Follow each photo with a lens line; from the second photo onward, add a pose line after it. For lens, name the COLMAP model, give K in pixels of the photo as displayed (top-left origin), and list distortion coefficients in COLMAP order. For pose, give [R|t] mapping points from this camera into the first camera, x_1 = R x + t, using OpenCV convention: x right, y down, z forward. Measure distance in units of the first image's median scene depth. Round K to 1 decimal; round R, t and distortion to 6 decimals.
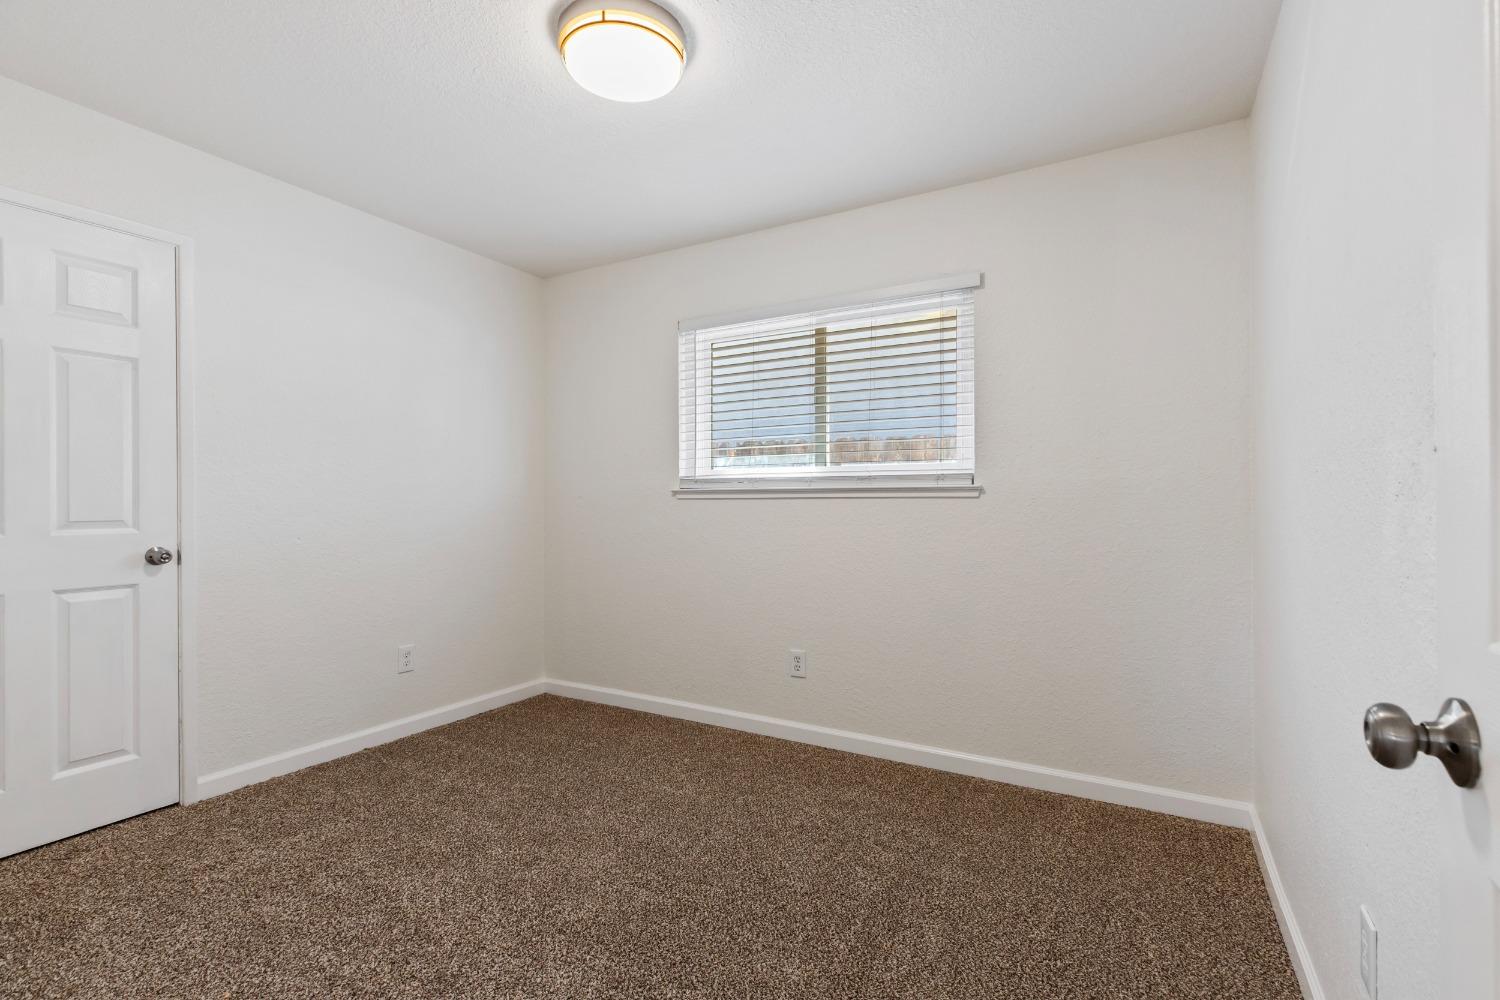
lens RADIAL K [[681.8, 0, 750.0], [0, 681.8, 500.0], [0, 0, 1]] dist [0.005560, -0.000250]
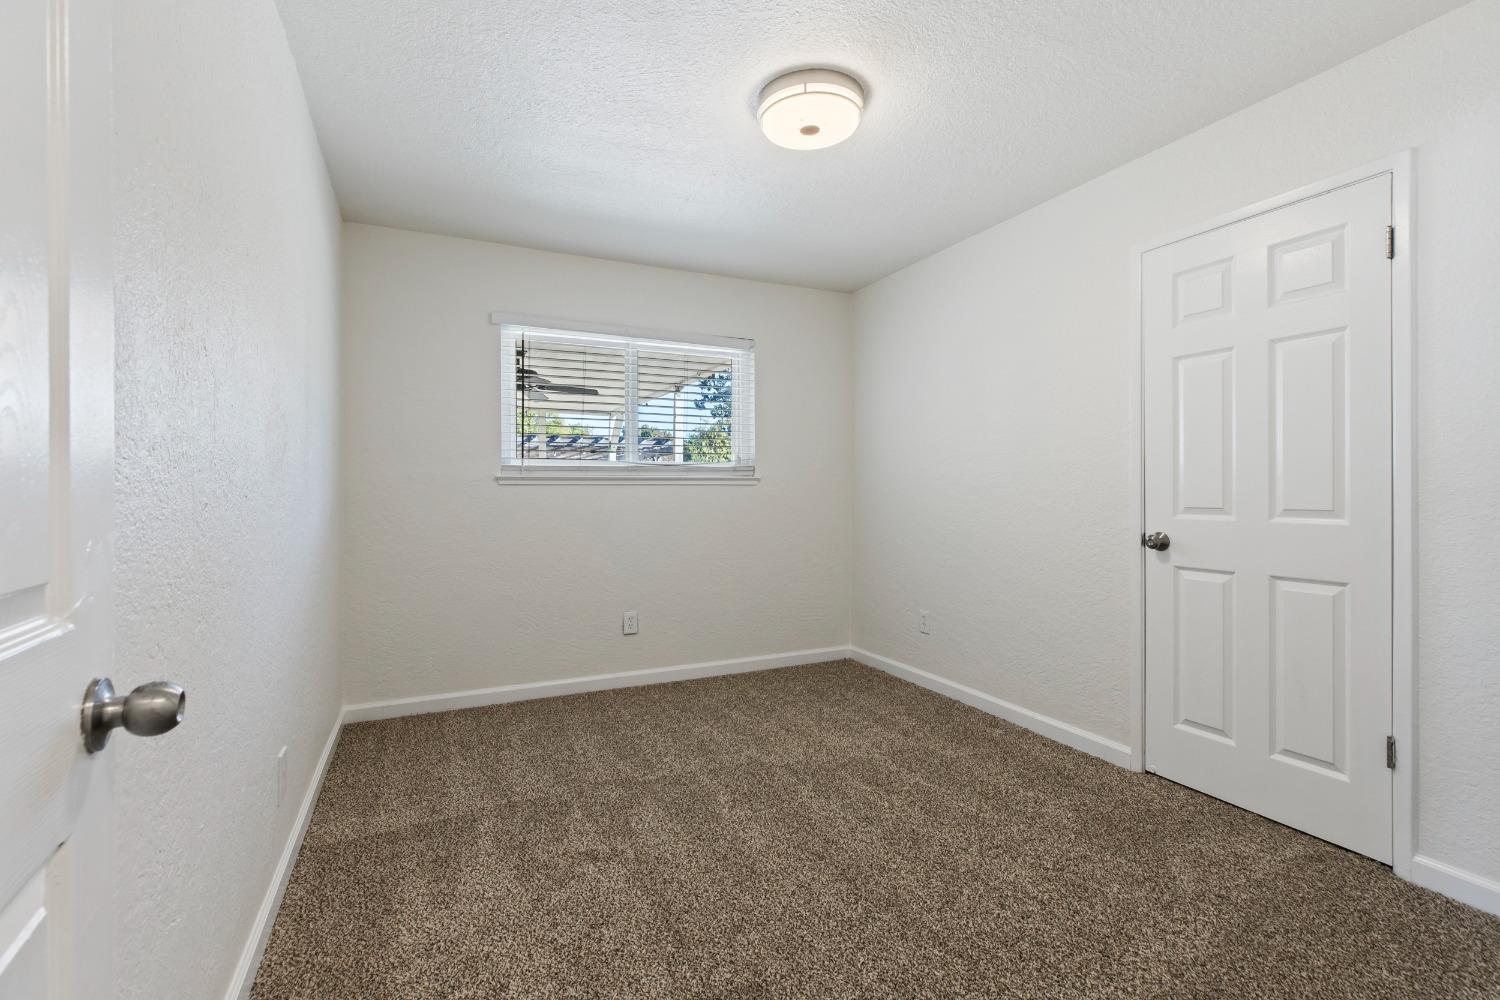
lens RADIAL K [[681.8, 0, 750.0], [0, 681.8, 500.0], [0, 0, 1]] dist [0.005560, -0.000250]
pose [[-0.568453, 0.010696, -0.822646, 0.268719], [0.002894, 0.999935, 0.011001, 0.005751], [0.822711, 0.003873, -0.568447, 0.929414]]
